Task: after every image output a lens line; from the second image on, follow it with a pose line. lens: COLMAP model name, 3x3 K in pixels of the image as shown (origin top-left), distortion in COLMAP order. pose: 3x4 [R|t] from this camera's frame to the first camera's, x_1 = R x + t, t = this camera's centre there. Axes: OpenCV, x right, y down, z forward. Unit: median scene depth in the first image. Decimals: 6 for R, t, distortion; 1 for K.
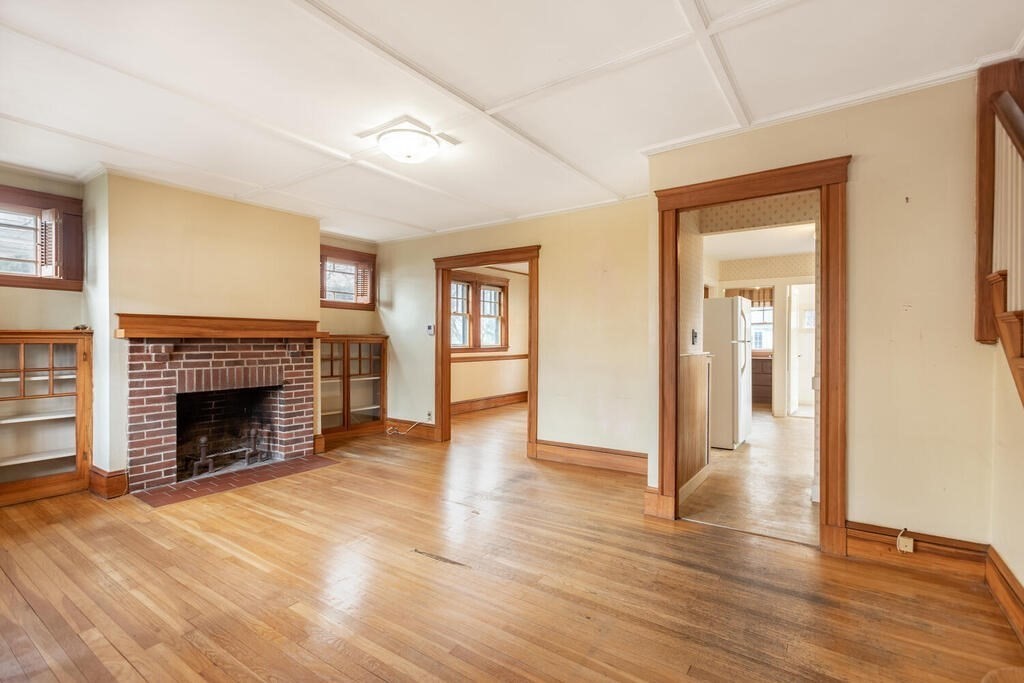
lens RADIAL K [[475.0, 0, 516.2], [0, 475.0, 344.3], [0, 0, 1]] dist [-0.001859, 0.000536]
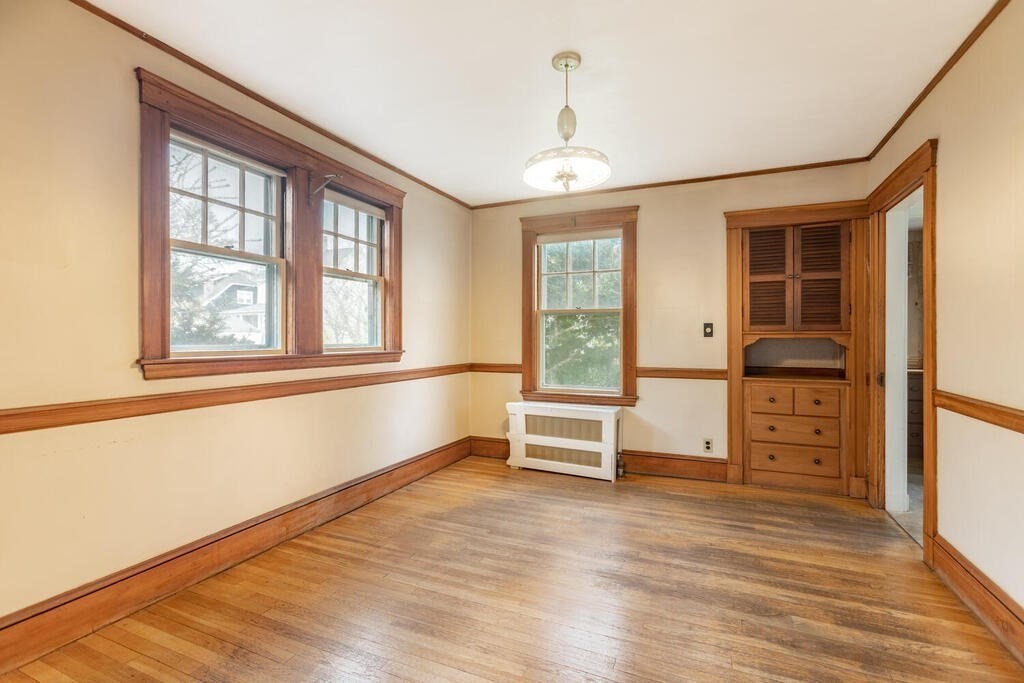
lens RADIAL K [[465.3, 0, 512.0], [0, 465.3, 341.5], [0, 0, 1]] dist [-0.003627, -0.000157]
pose [[0.981741, 0.002729, 0.190205, 0.002653], [-0.001683, 0.999983, -0.005660, -0.002453], [-0.190217, 0.005237, 0.981728, 1.264395]]
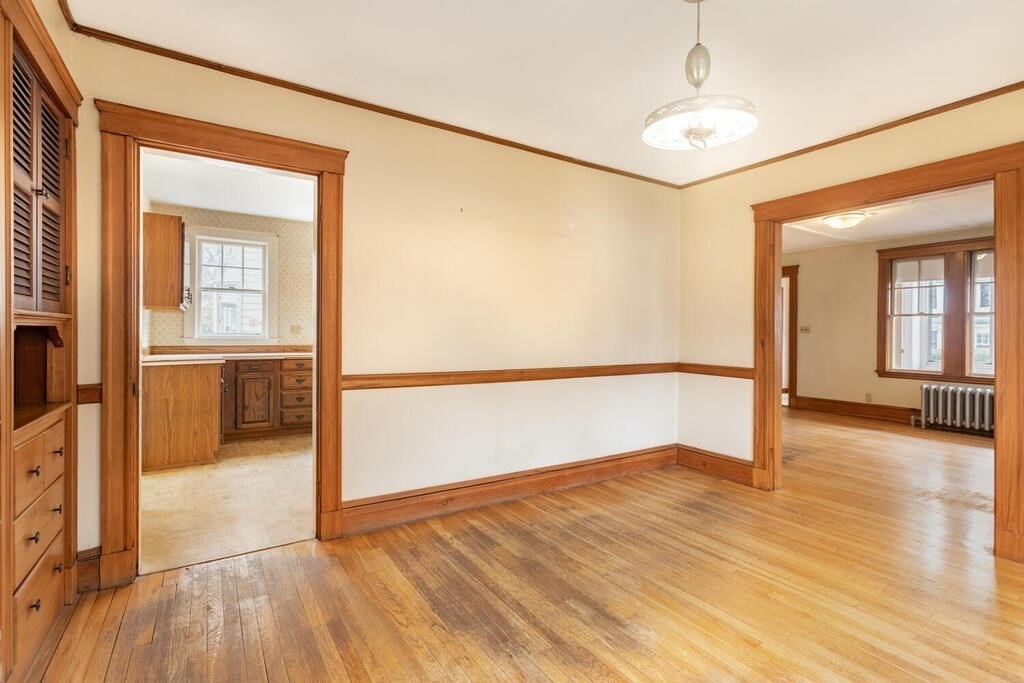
lens RADIAL K [[475.0, 0, 512.4], [0, 475.0, 334.9], [0, 0, 1]] dist [-0.001025, 0.000177]
pose [[-0.921080, -0.008753, 0.389274, 0.153492], [-0.003469, 0.999892, 0.014275, -0.015244], [-0.389357, 0.011798, -0.921011, 2.268065]]
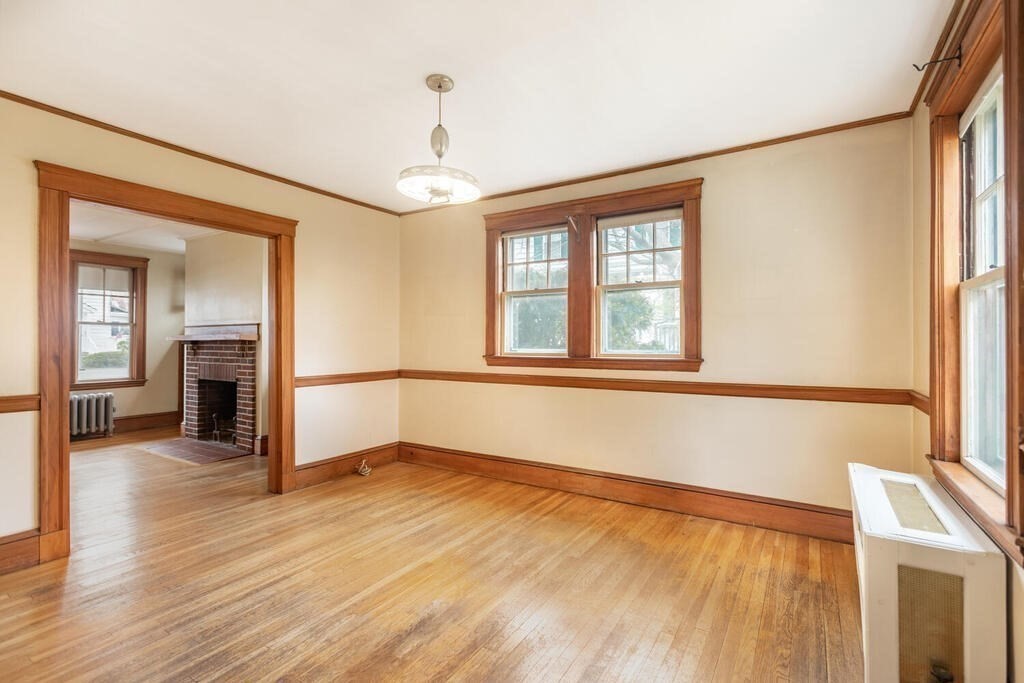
lens RADIAL K [[468.0, 0, 528.0], [0, 468.0, 341.0], [0, 0, 1]] dist [-0.001965, 0.000163]
pose [[0.055138, -0.007130, -0.998453, 0.746777], [-0.009849, 0.999922, -0.007685, -0.011235], [0.998430, 0.010257, 0.055064, 1.862782]]
